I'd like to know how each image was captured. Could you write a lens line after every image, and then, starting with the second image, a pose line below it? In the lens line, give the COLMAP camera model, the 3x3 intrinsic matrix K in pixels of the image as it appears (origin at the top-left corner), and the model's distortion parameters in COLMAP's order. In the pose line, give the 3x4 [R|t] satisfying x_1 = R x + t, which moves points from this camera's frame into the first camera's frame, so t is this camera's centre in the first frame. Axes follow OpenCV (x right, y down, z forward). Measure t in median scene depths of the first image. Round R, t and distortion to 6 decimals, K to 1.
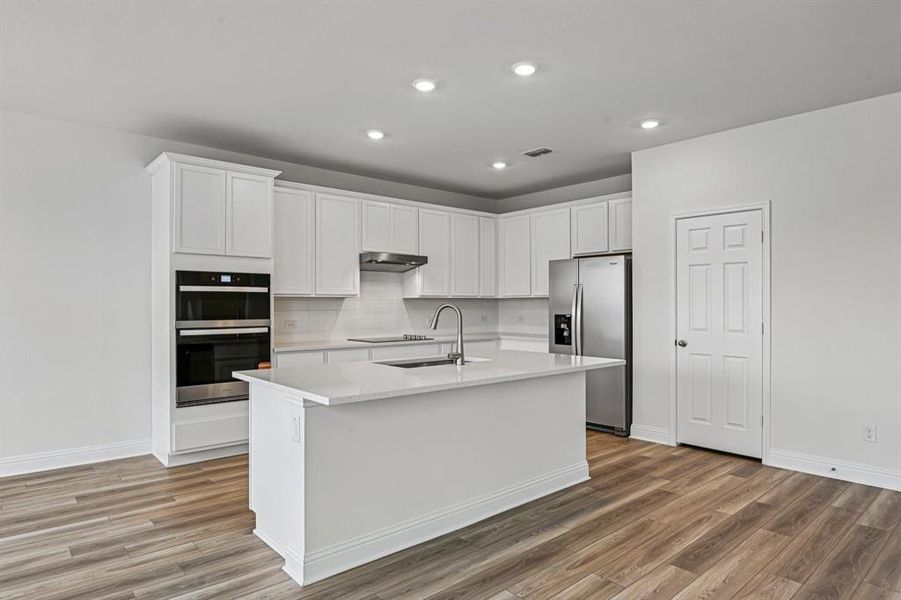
lens RADIAL K [[526.1, 0, 447.5], [0, 526.1, 304.1], [0, 0, 1]] dist [-0.017493, -0.005253]
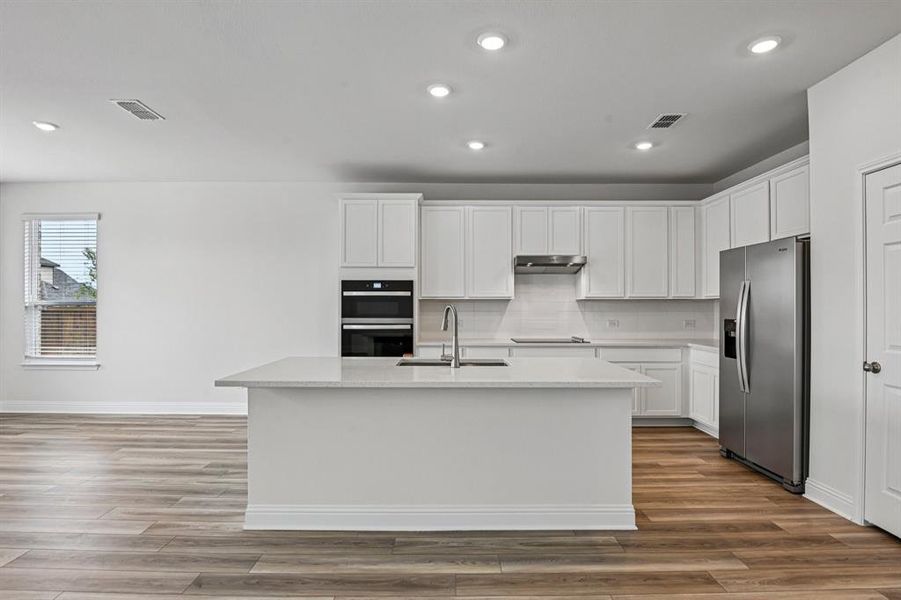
lens RADIAL K [[470.0, 0, 454.3], [0, 470.0, 305.2], [0, 0, 1]] dist [-0.011024, -0.010484]
pose [[0.758604, -0.000145, -0.651552, 0.436197], [-0.001281, 0.999998, -0.001714, 0.000948], [0.651551, 0.002135, 0.758602, 0.248122]]
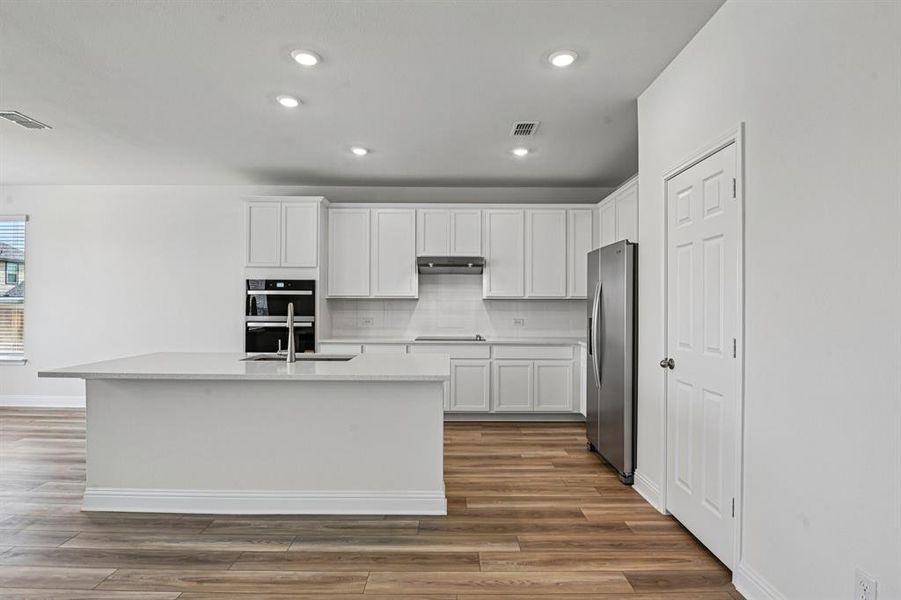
lens RADIAL K [[470.0, 0, 453.0], [0, 470.0, 301.4], [0, 0, 1]] dist [-0.011024, -0.010484]
pose [[0.757793, -0.002283, -0.652491, 0.642615], [-0.004217, 0.999956, -0.008397, 0.001604], [0.652481, 0.009114, 0.757750, 0.372381]]
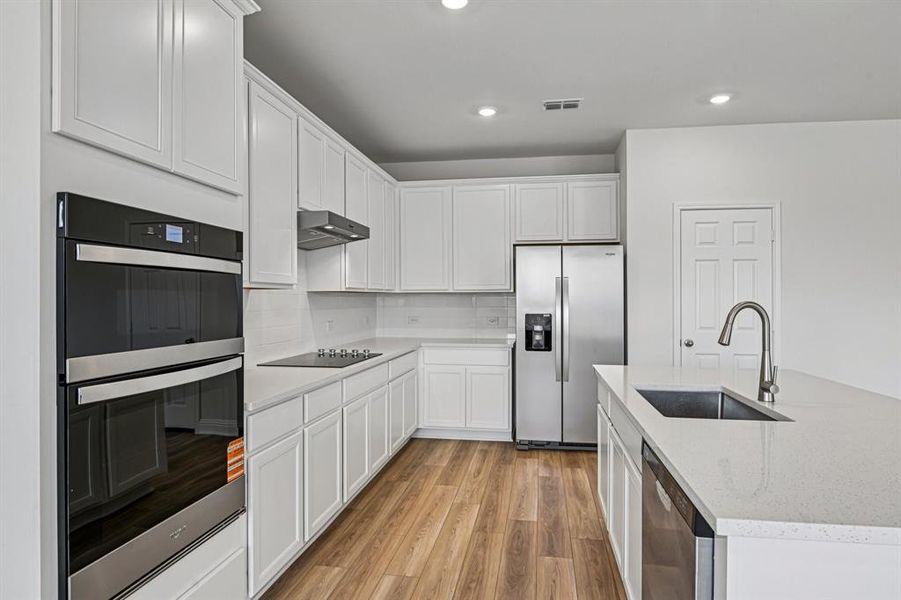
lens RADIAL K [[526.1, 0, 453.9], [0, 526.1, 296.6], [0, 0, 1]] dist [-0.017493, -0.005253]
pose [[0.768861, 0.004987, 0.639397, -0.483284], [-0.000683, 0.999975, -0.006978, -0.001401], [-0.639416, 0.004928, 0.768845, 0.559657]]
